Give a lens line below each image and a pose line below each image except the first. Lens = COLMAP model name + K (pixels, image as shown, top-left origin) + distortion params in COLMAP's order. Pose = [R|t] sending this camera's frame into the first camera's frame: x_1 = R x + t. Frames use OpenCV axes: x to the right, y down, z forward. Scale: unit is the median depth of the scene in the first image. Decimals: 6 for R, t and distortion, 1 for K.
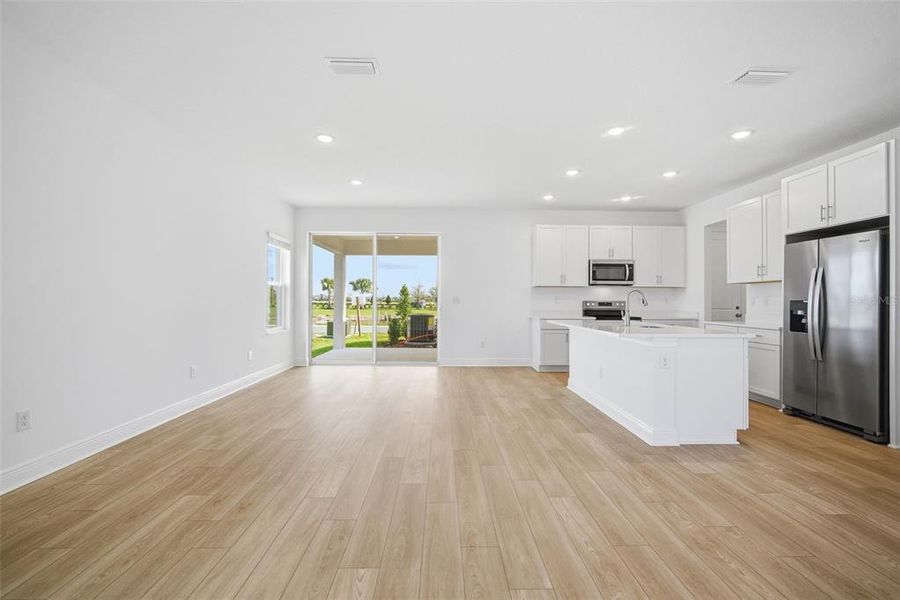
lens RADIAL K [[394.5, 0, 450.0], [0, 394.5, 300.0], [0, 0, 1]] dist [-0.003666, 0.000360]
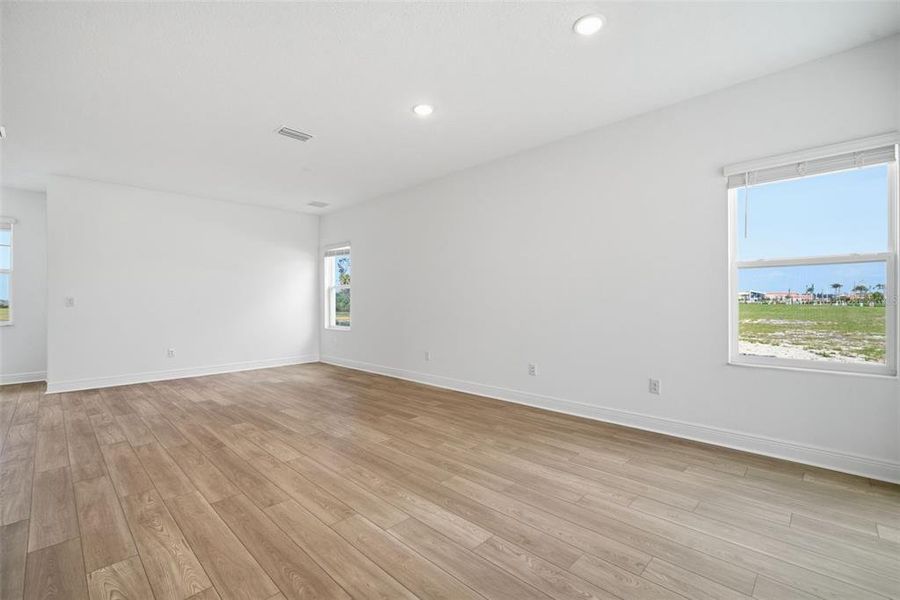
lens RADIAL K [[394.5, 0, 450.0], [0, 394.5, 300.0], [0, 0, 1]] dist [-0.003666, 0.000360]
pose [[-0.711873, -0.001963, -0.702305, 0.319454], [0.005494, 0.999950, -0.008364, 0.009228], [0.702286, -0.009813, -0.711827, 2.165399]]
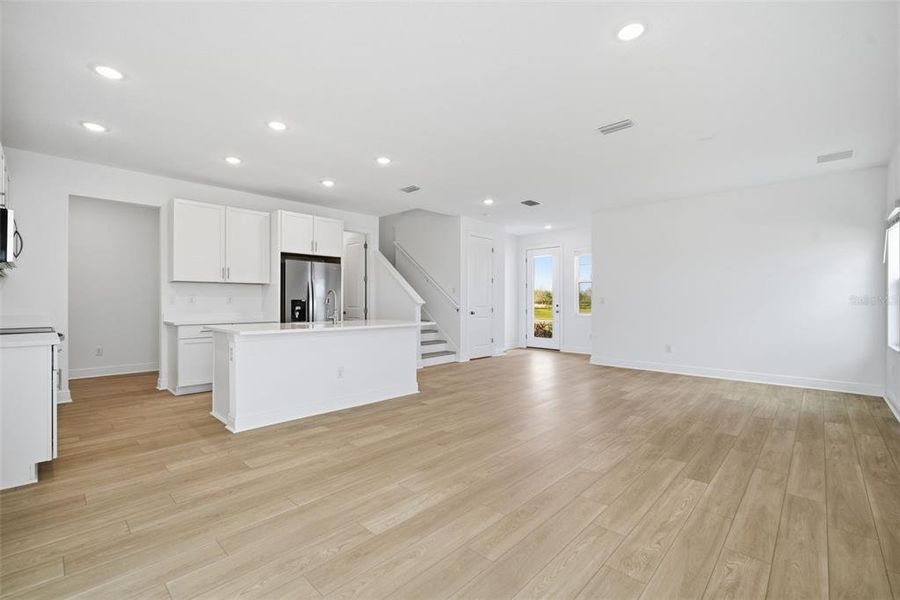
lens RADIAL K [[394.5, 0, 450.0], [0, 394.5, 300.0], [0, 0, 1]] dist [-0.003666, 0.000360]
pose [[-0.710642, -0.002260, 0.703550, -0.717508], [-0.006882, 0.999969, -0.003740, 0.004991], [-0.703520, -0.007500, -0.710636, 2.128371]]
